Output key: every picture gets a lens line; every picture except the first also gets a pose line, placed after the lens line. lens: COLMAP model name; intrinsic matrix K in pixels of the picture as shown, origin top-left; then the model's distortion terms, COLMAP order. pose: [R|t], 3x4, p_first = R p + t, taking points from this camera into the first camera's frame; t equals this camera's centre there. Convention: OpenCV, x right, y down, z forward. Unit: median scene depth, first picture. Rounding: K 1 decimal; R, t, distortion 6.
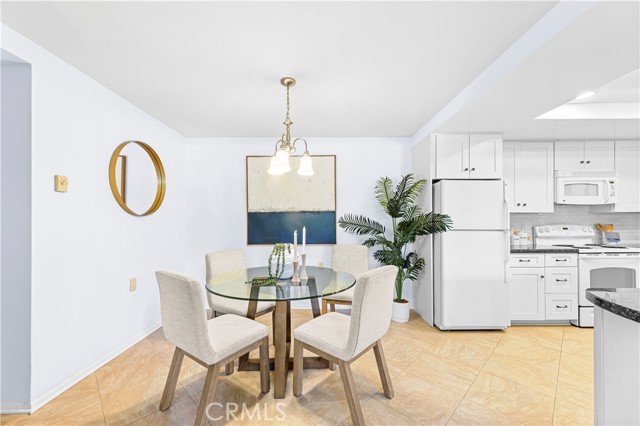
lens RADIAL K [[257.8, 0, 317.6], [0, 257.8, 217.4], [0, 0, 1]] dist [0.001469, 0.000264]
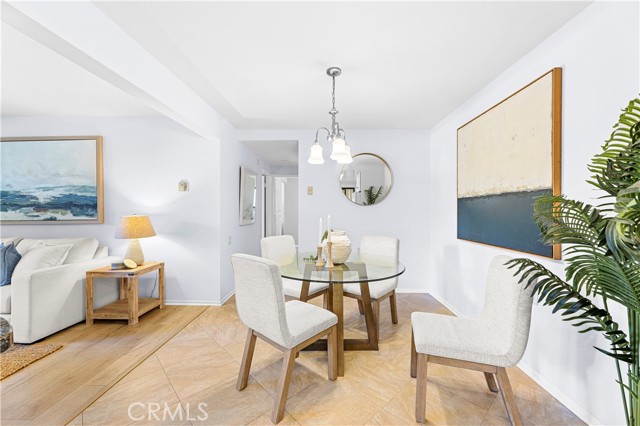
lens RADIAL K [[260.1, 0, 318.4], [0, 260.1, 210.6], [0, 0, 1]] dist [0.000810, 0.000152]
pose [[-0.032260, 0.002459, -0.999476, 0.616039], [0.006097, 0.999979, 0.002264, 0.013638], [0.999461, -0.006021, -0.032275, 0.649058]]
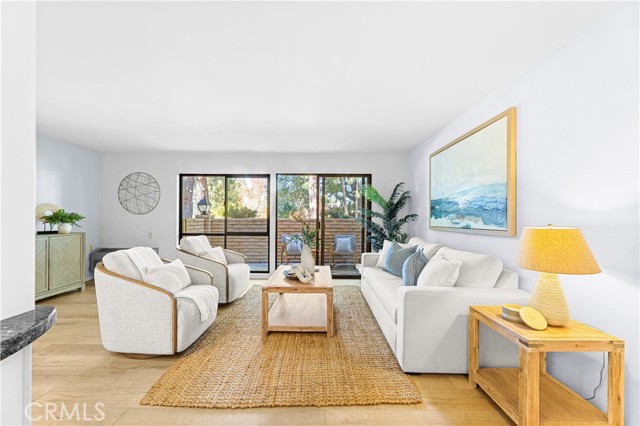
lens RADIAL K [[255.1, 0, 319.1], [0, 255.1, 216.6], [0, 0, 1]] dist [0.000080, 0.000047]
pose [[-0.999974, -0.005693, -0.004479, 0.139326], [-0.005667, 0.999968, -0.005709, 0.014787], [0.004511, -0.005683, -0.999974, 0.437707]]
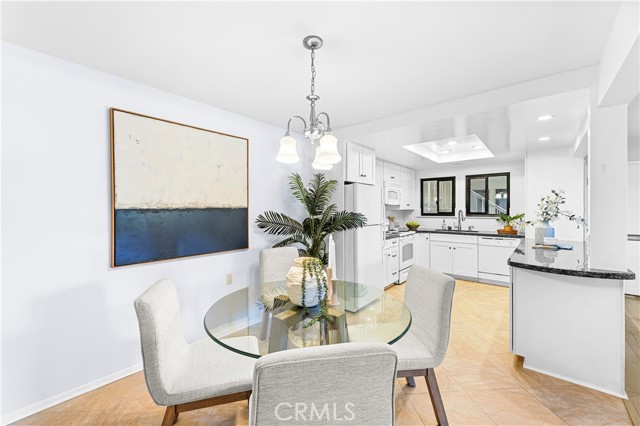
lens RADIAL K [[261.7, 0, 316.7], [0, 261.7, 207.7], [0, 0, 1]] dist [0.001135, -0.000031]
pose [[0.649802, 0.004811, 0.760089, -0.460863], [-0.006311, 0.999980, -0.000934, -0.028724], [-0.760078, -0.004190, 0.649819, 0.327464]]
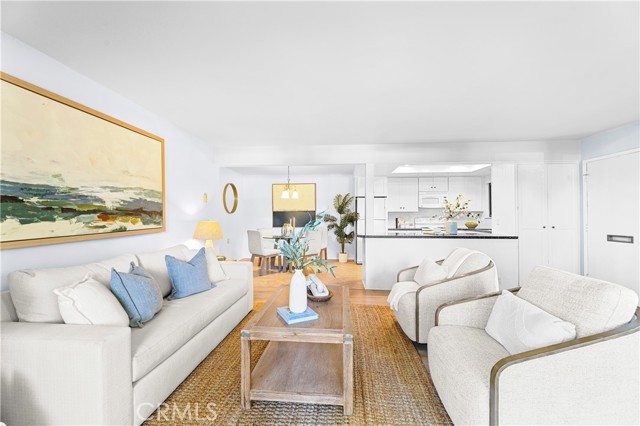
lens RADIAL K [[260.1, 0, 318.4], [0, 260.1, 210.6], [0, 0, 1]] dist [0.000810, 0.000152]
pose [[0.997150, -0.000783, -0.075435, 0.274496], [-0.000030, 0.999942, -0.010773, -0.005808], [0.075439, 0.010744, 0.997093, -1.150477]]
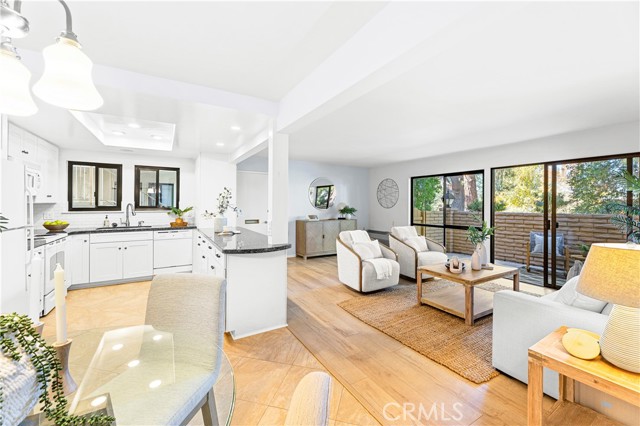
lens RADIAL K [[261.0, 0, 317.0], [0, 261.0, 202.8], [0, 0, 1]] dist [-0.000564, 0.000003]
pose [[-0.508235, 0.000802, 0.861218, -0.392309], [-0.010071, 0.999926, -0.006875, -0.025682], [-0.861160, -0.012168, -0.508189, 0.552646]]
